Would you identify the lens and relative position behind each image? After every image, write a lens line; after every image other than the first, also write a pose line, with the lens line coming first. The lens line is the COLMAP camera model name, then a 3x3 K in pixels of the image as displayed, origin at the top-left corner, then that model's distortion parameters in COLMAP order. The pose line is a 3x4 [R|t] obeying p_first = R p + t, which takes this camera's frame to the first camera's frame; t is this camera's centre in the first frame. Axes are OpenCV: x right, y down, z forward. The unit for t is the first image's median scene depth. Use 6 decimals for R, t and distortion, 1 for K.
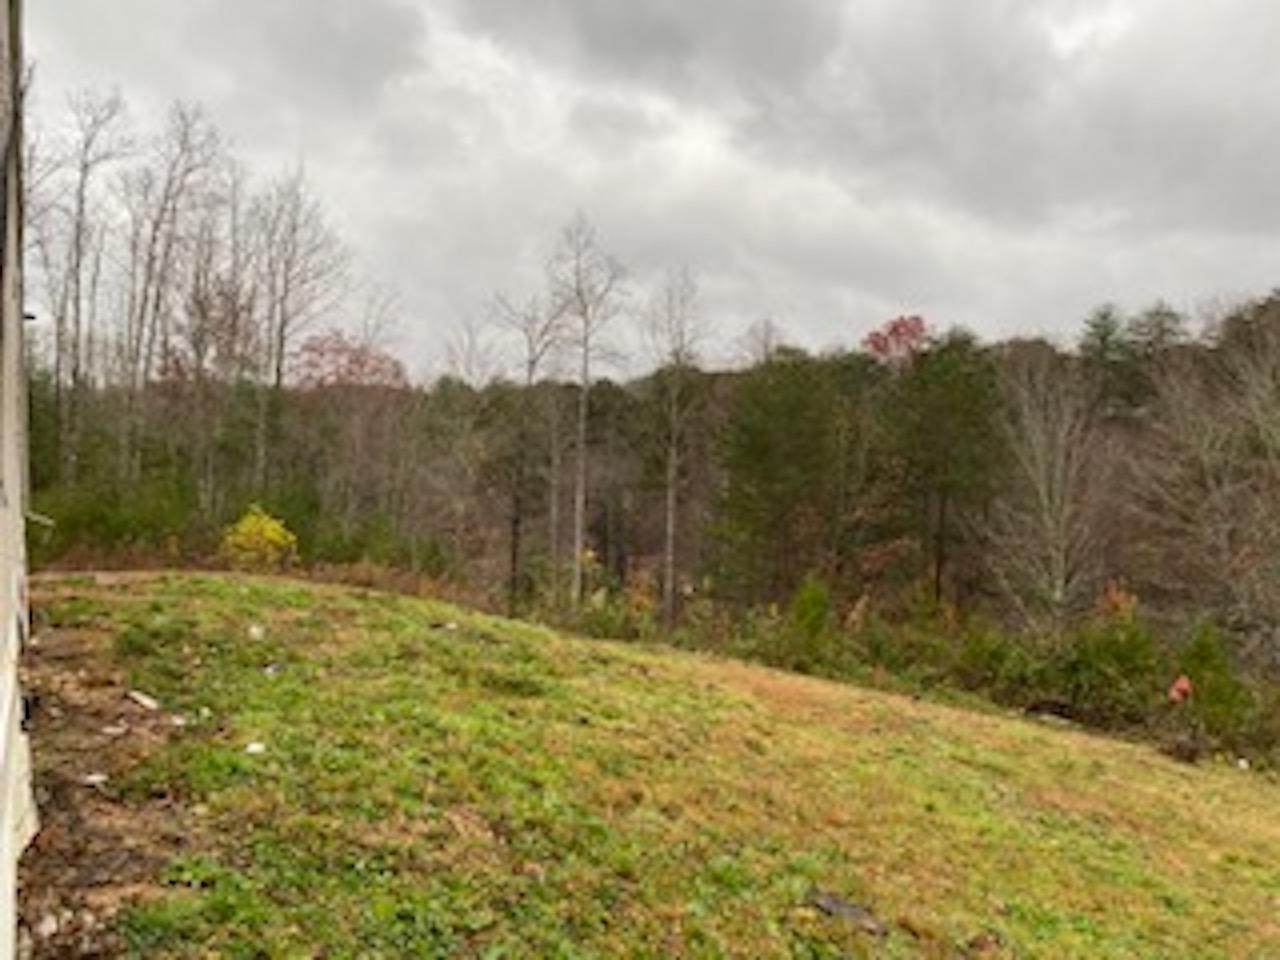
lens RADIAL K [[970.7, 0, 640.0], [0, 970.7, 480.0], [0, 0, 1]] dist [0.068382, -0.137529]
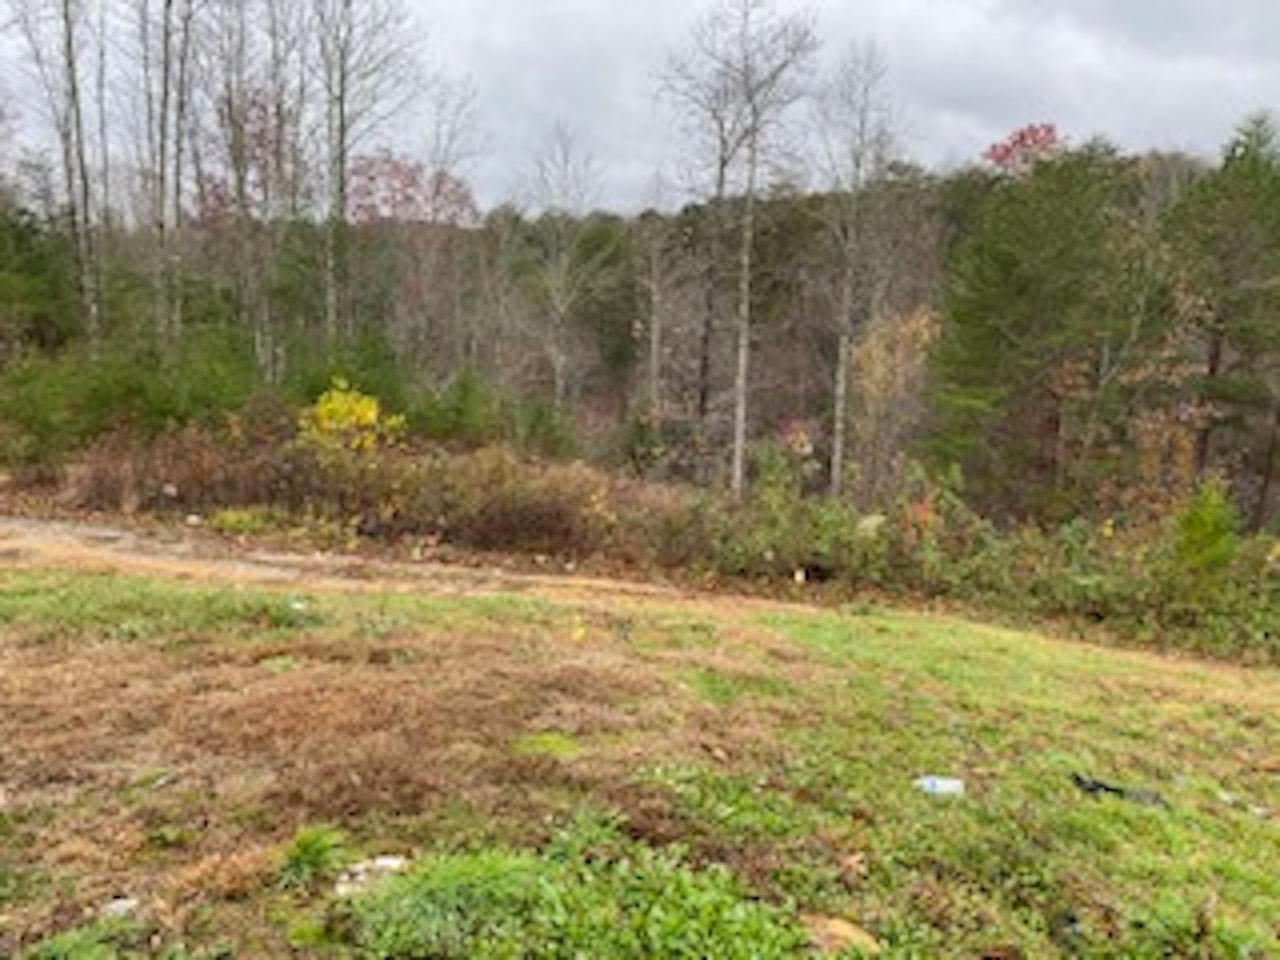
lens RADIAL K [[896.6, 0, 640.0], [0, 896.6, 480.0], [0, 0, 1]] dist [-0.003309, 0.001156]
pose [[0.999863, -0.012038, -0.011353, -0.114968], [0.013923, 0.982813, 0.184080, -0.011974], [0.008942, -0.184213, 0.982846, 0.229853]]
